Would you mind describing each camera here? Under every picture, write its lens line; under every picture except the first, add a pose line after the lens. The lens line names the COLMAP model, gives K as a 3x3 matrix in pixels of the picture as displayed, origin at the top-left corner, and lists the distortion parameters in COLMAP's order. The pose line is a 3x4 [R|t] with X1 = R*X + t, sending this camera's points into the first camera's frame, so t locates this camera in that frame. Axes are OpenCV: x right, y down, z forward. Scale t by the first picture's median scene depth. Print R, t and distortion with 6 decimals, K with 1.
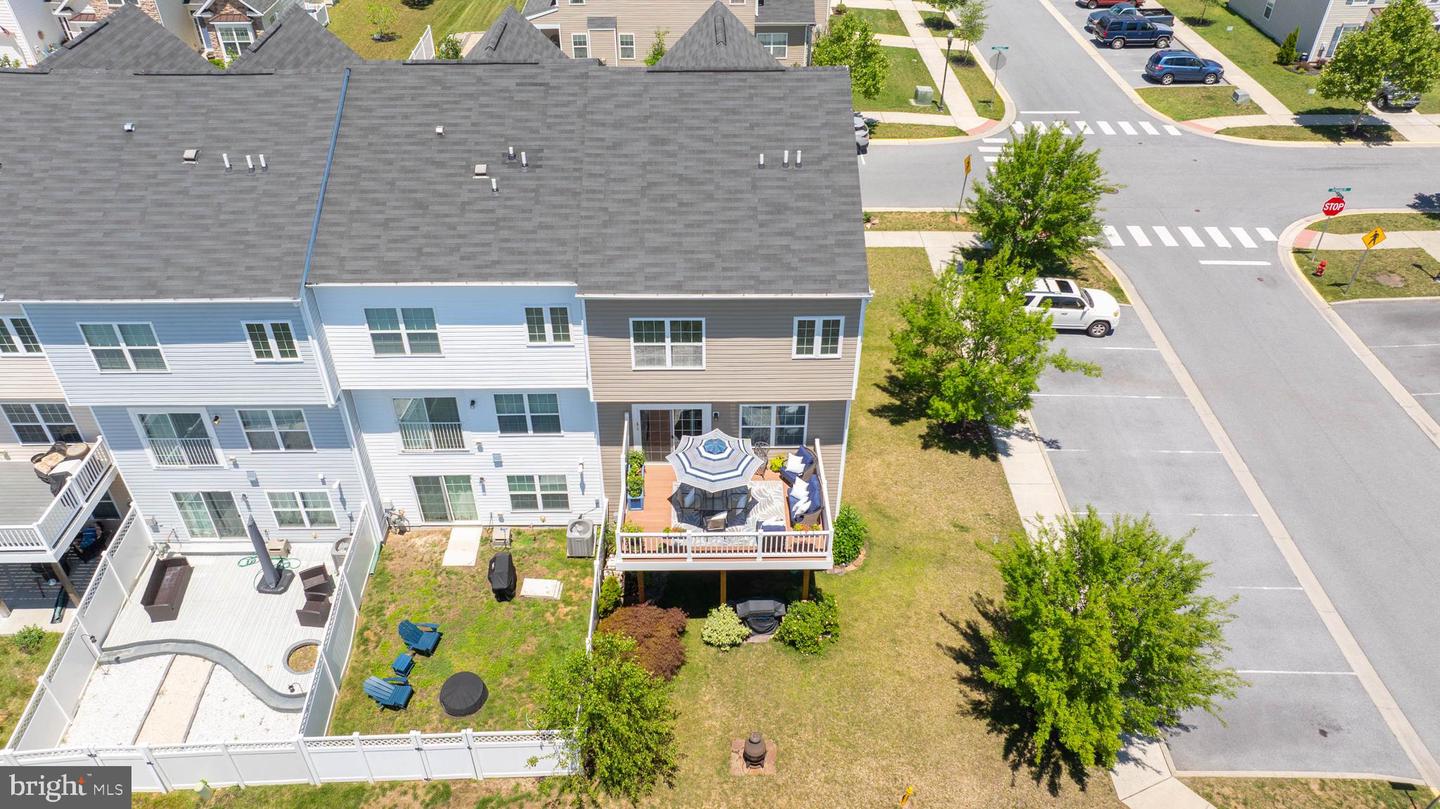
lens RADIAL K [[1024.5, 0, 717.9], [0, 1024.5, 398.6], [0, 0, 1]] dist [-0.024753, 0.007362]
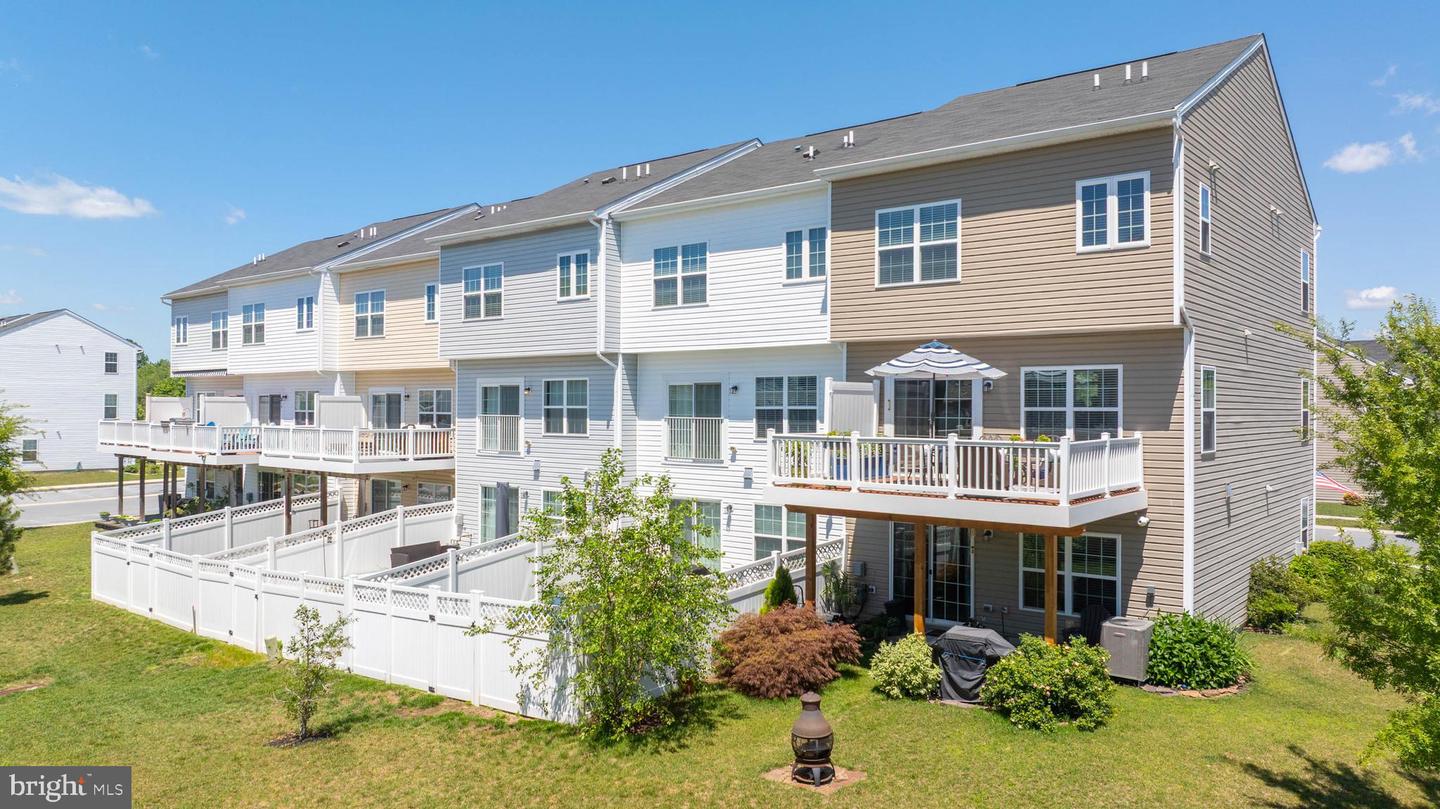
lens RADIAL K [[1006.0, 0, 717.1], [0, 1006.0, 402.5], [0, 0, 1]] dist [-0.018984, 0.000079]
pose [[0.758232, -0.000914, -0.651984, 0.313694], [-0.400770, 0.788113, -0.467184, 0.431105], [0.514265, 0.615530, 0.597206, 0.508918]]
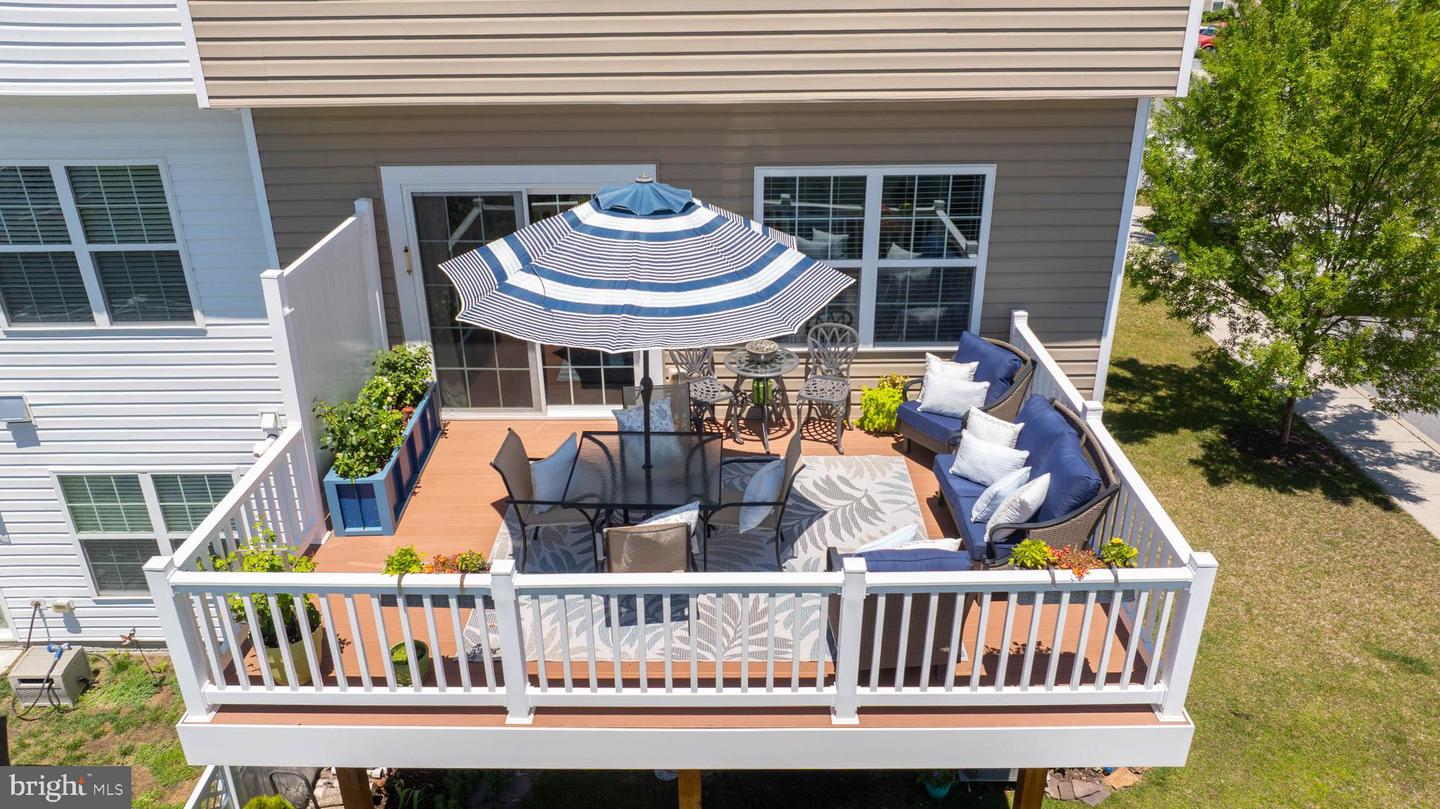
lens RADIAL K [[1024.5, 0, 717.9], [0, 1024.5, 398.6], [0, 0, 1]] dist [-0.024753, 0.007362]
pose [[0.999607, -0.001991, -0.027952, 0.018974], [-0.003971, 0.977345, -0.211616, 0.131343], [0.027740, 0.211644, 0.976953, 0.743979]]
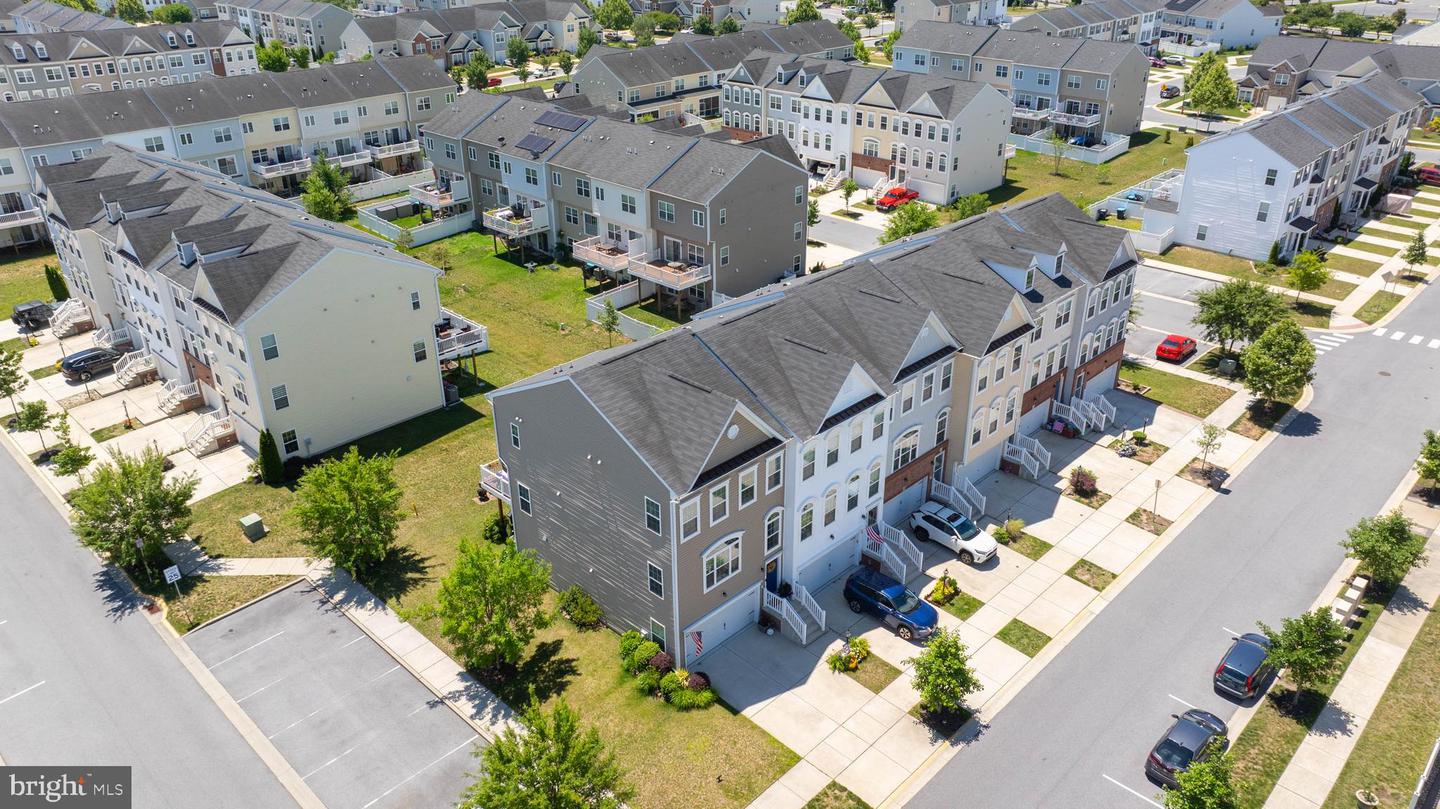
lens RADIAL K [[1021.7, 0, 720.0], [0, 1021.7, 404.5], [0, 0, 1]] dist [-0.028927, 0.006888]
pose [[-0.708691, 0.318805, -0.629380, 0.961249], [-0.428978, 0.513519, 0.743153, -1.565471], [0.560120, 0.796656, -0.227166, 1.537098]]
